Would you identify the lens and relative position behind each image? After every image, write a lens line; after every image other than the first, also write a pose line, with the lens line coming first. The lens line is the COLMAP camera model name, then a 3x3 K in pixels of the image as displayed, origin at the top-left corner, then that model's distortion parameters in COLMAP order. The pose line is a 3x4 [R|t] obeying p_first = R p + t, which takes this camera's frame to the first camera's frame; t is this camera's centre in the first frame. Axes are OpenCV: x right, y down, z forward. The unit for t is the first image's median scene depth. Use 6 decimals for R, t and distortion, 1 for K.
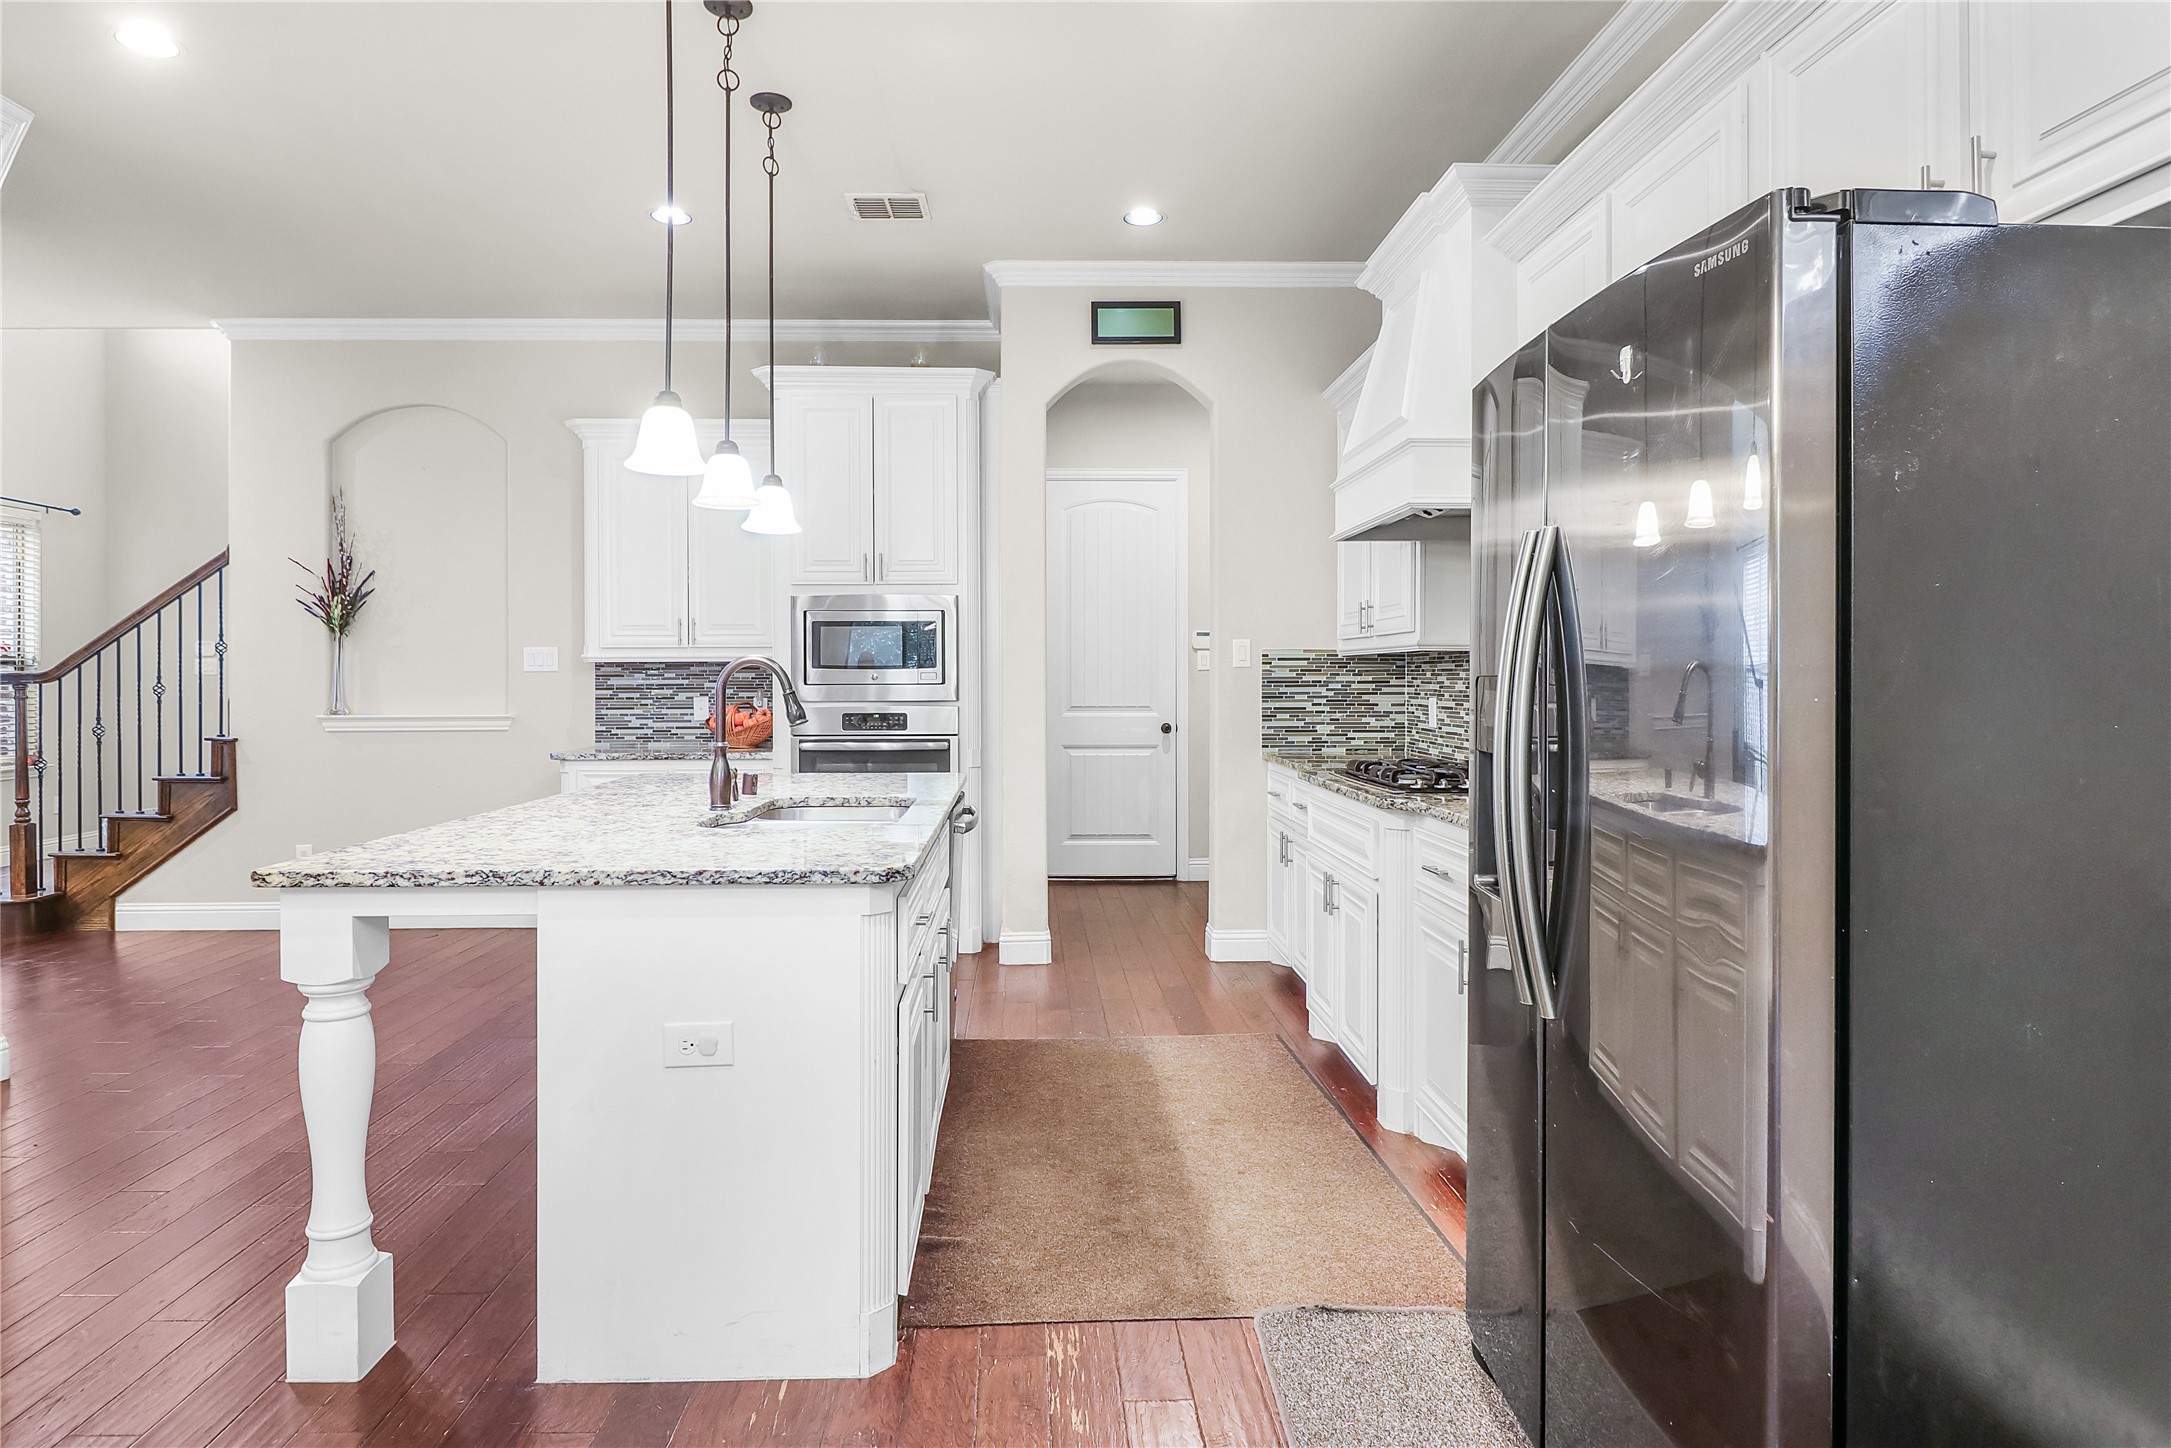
lens RADIAL K [[1228.8, 0, 1059.3], [0, 1228.8, 676.2], [0, 0, 1]] dist [-0.004239, -0.001633]
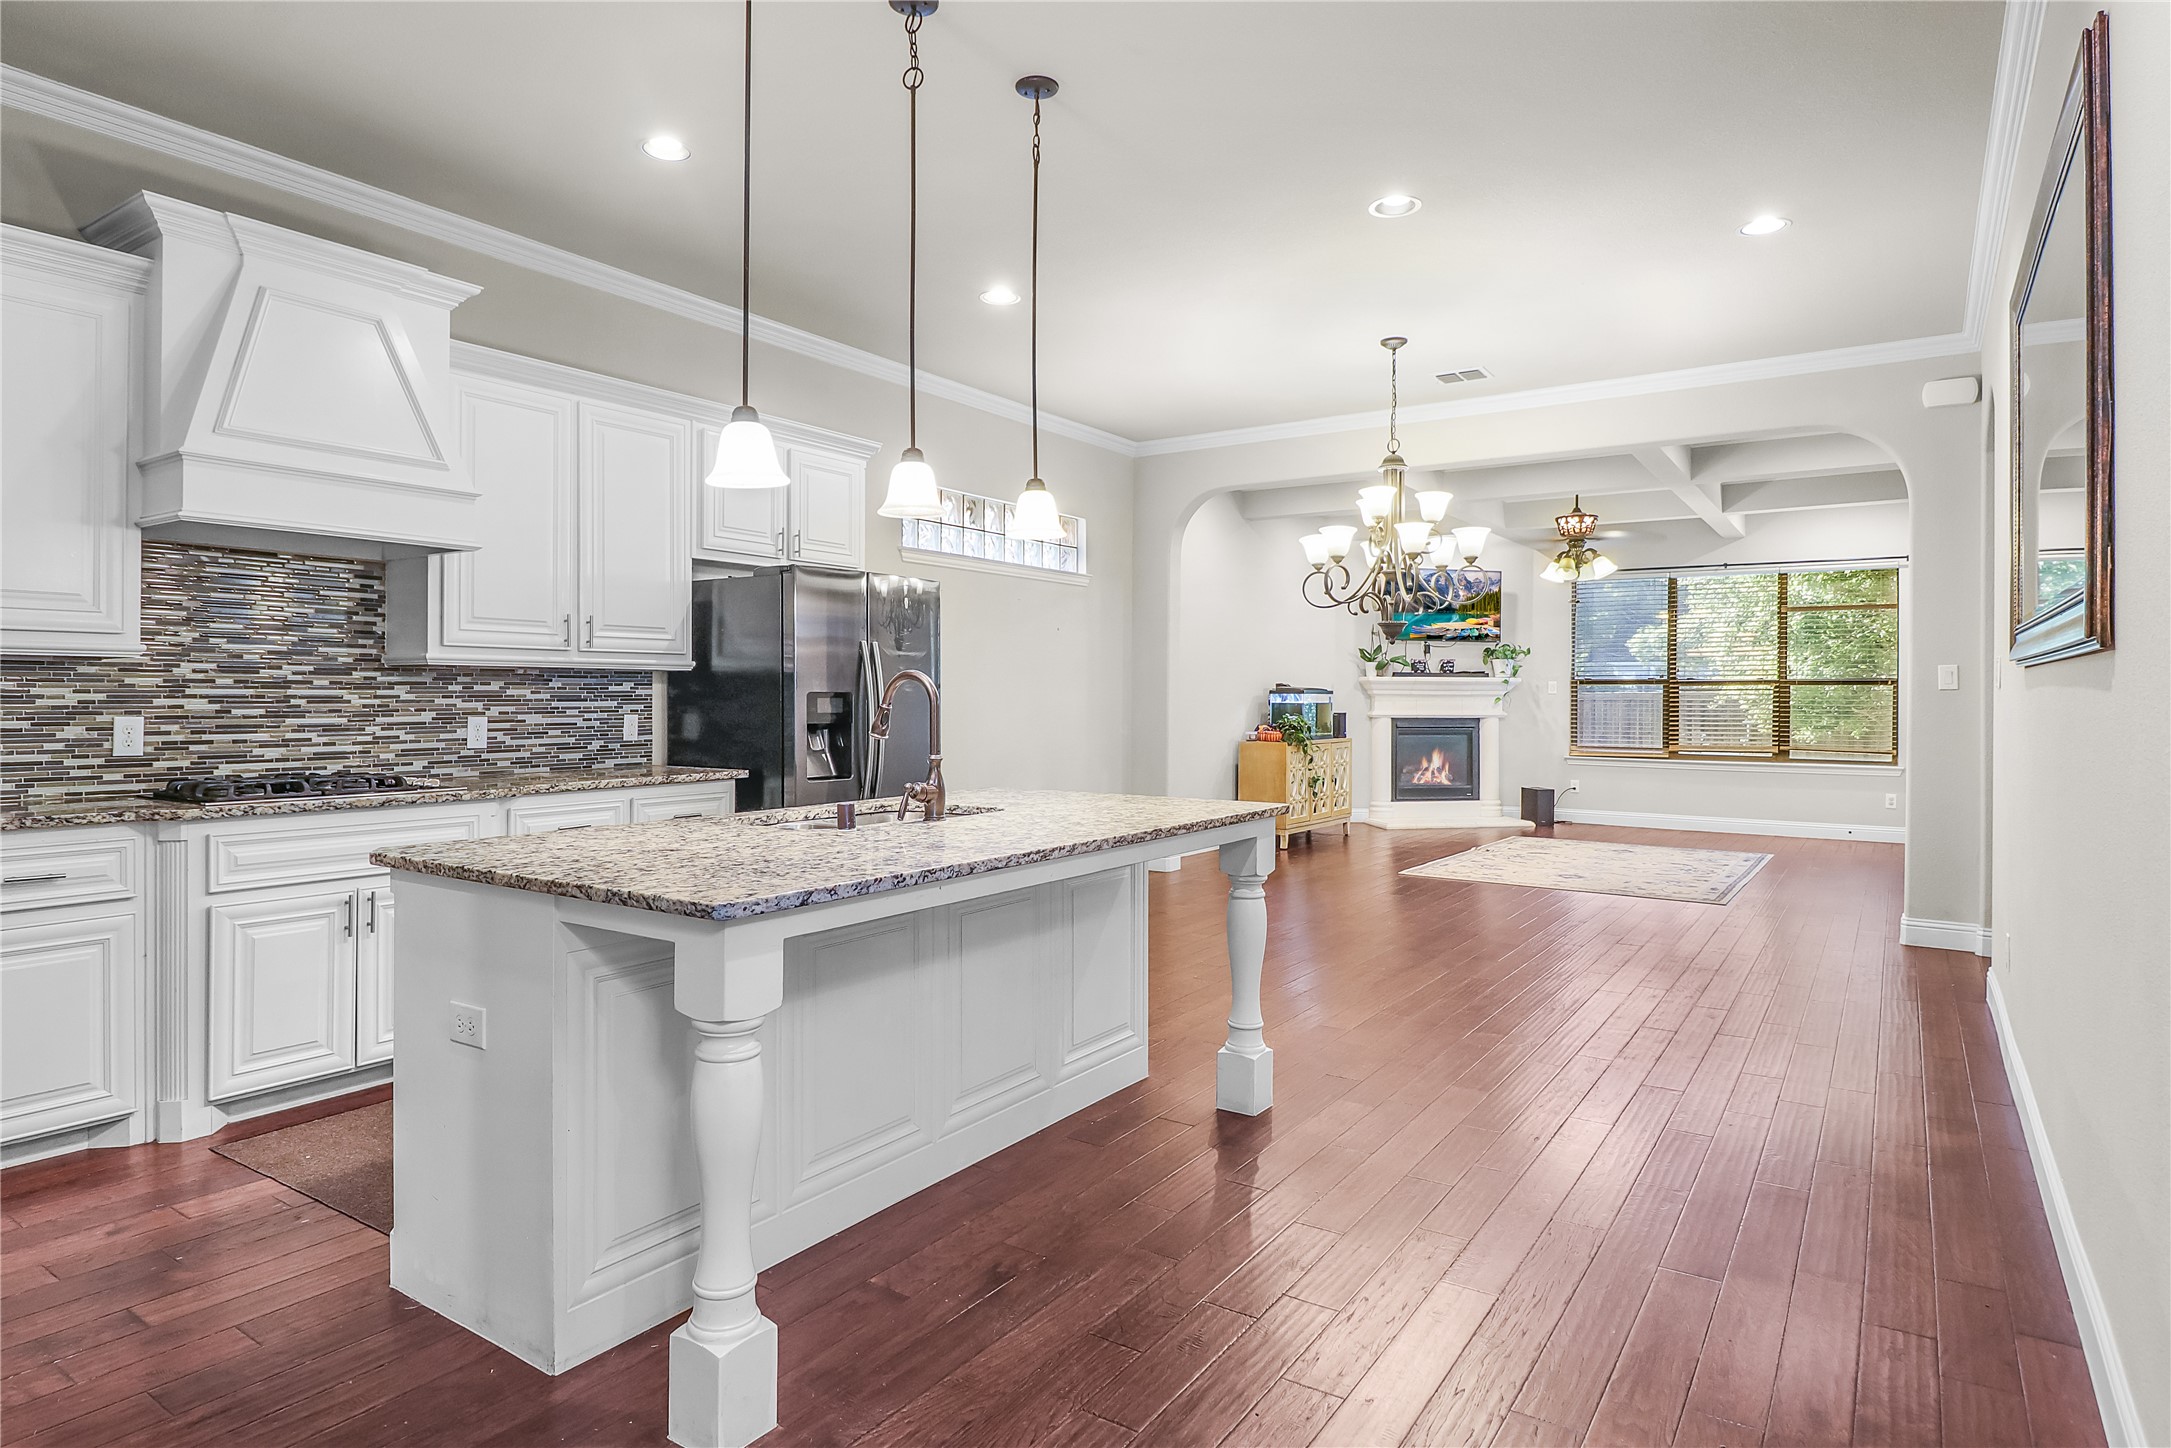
lens RADIAL K [[1228.8, 0, 1045.5], [0, 1228.8, 703.2], [0, 0, 1]] dist [-0.004239, -0.001633]
pose [[-0.805834, -0.004819, 0.592121, -0.609338], [-0.002972, 0.999987, 0.004094, 0.006061], [-0.592133, 0.001539, -0.805838, 1.502961]]
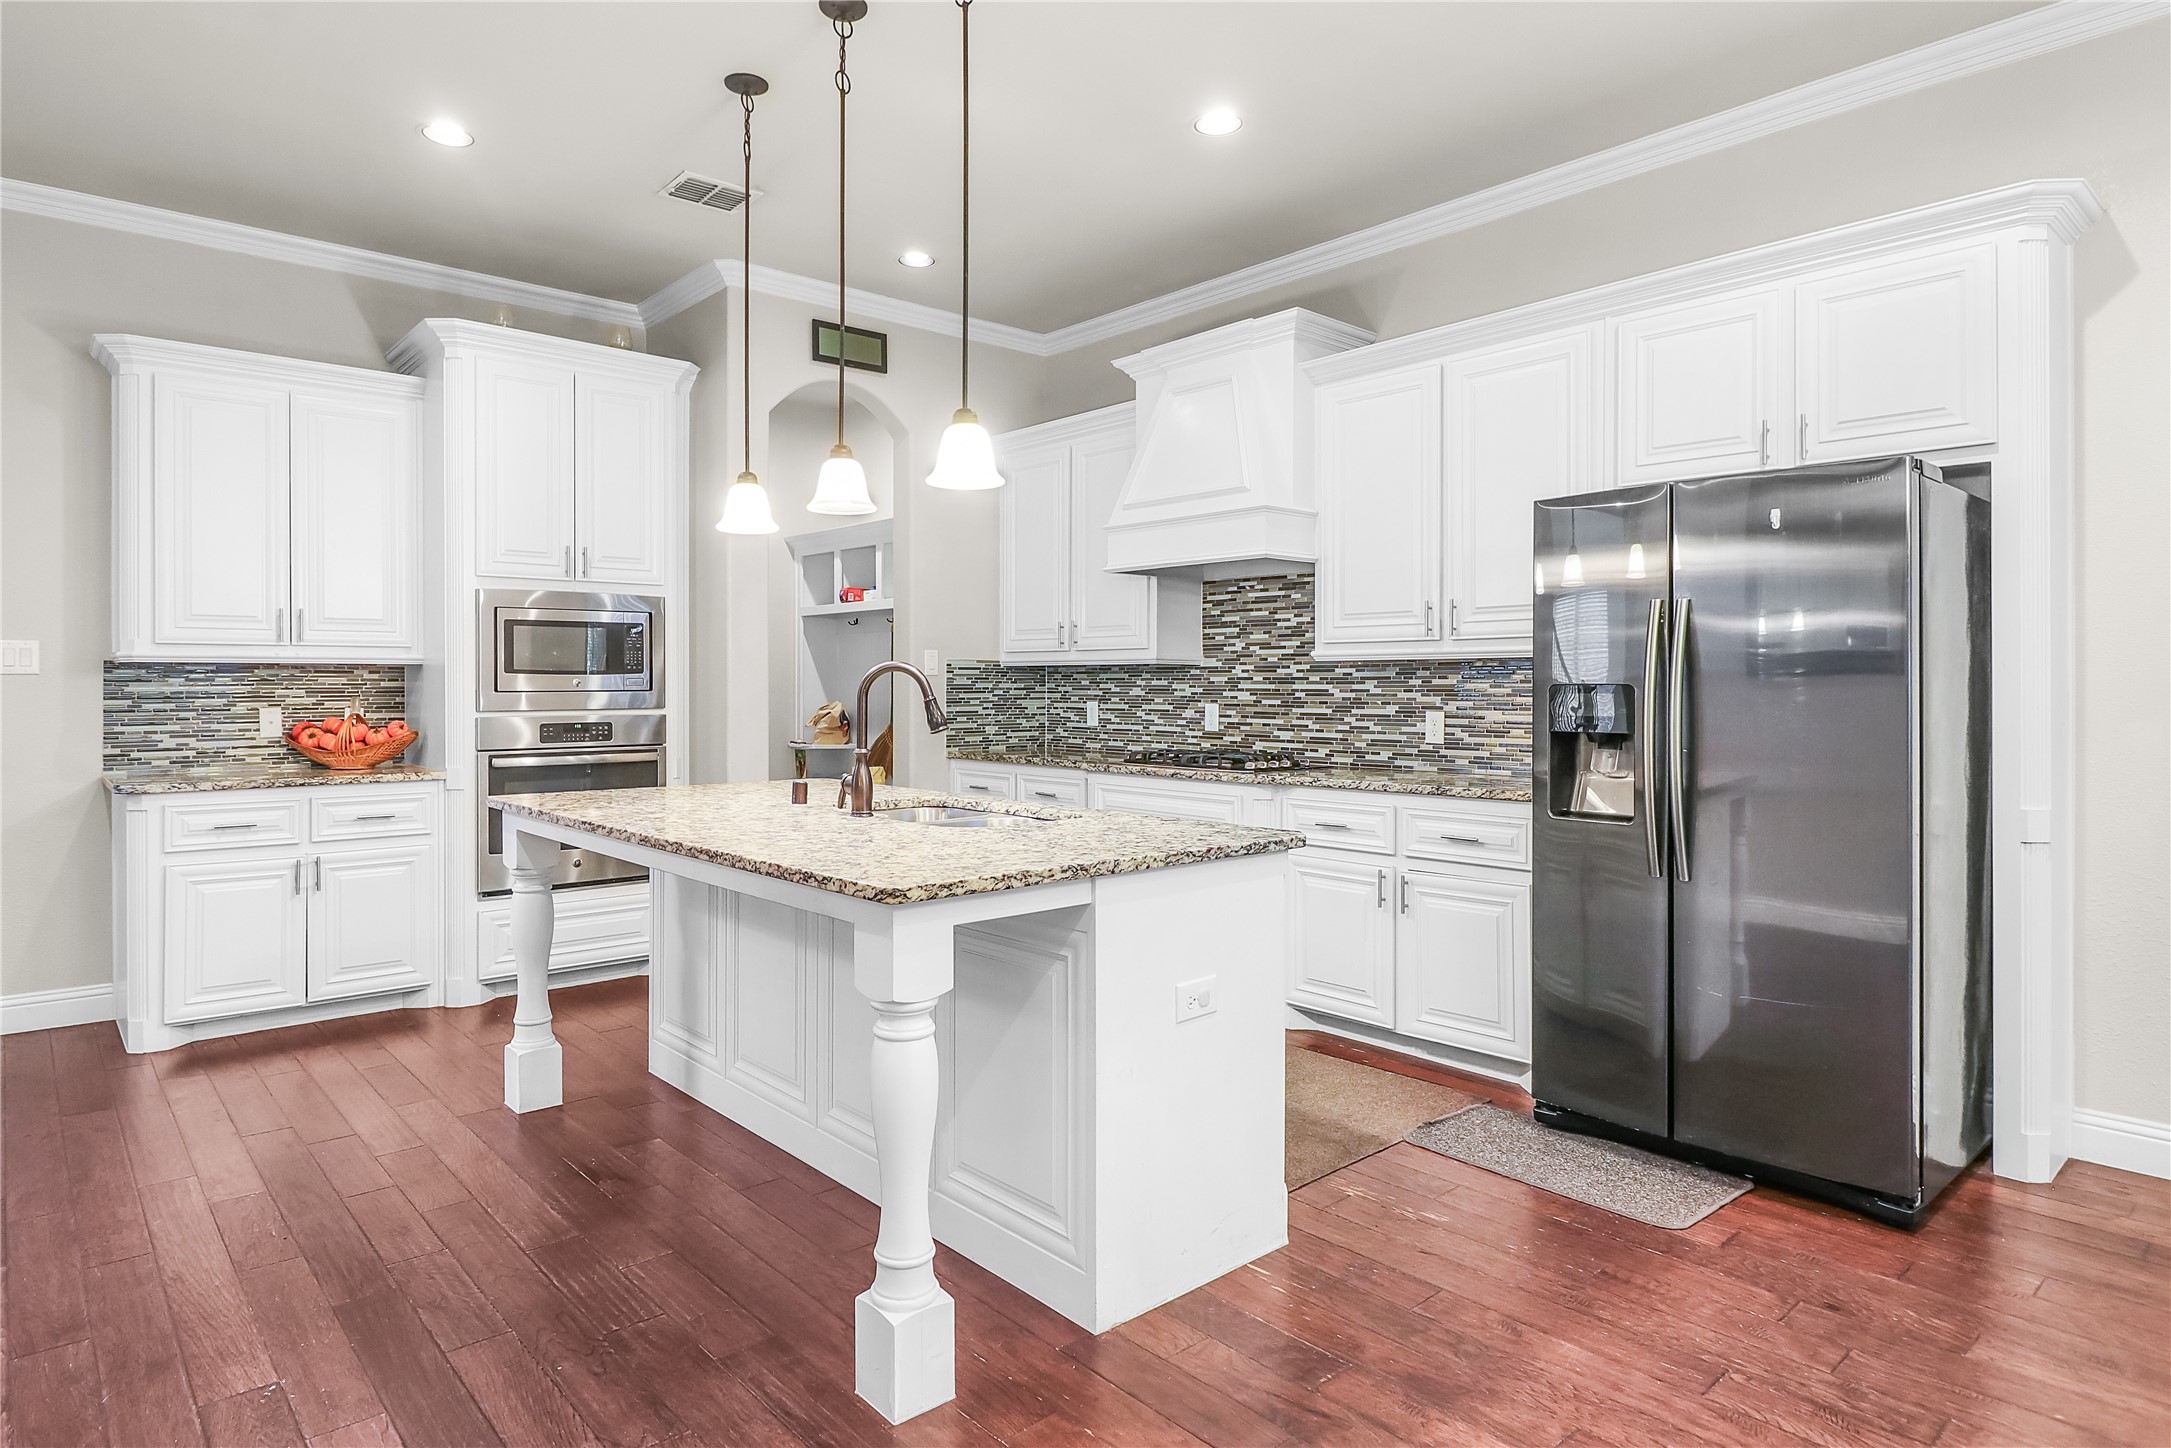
lens RADIAL K [[1228.8, 0, 1065.0], [0, 1228.8, 681.0], [0, 0, 1]] dist [-0.004239, -0.001633]
pose [[0.769222, 0.003844, 0.638970, -0.463604], [-0.002640, 0.999992, -0.002838, 0.000687], [-0.638976, 0.000496, 0.769226, 0.073963]]
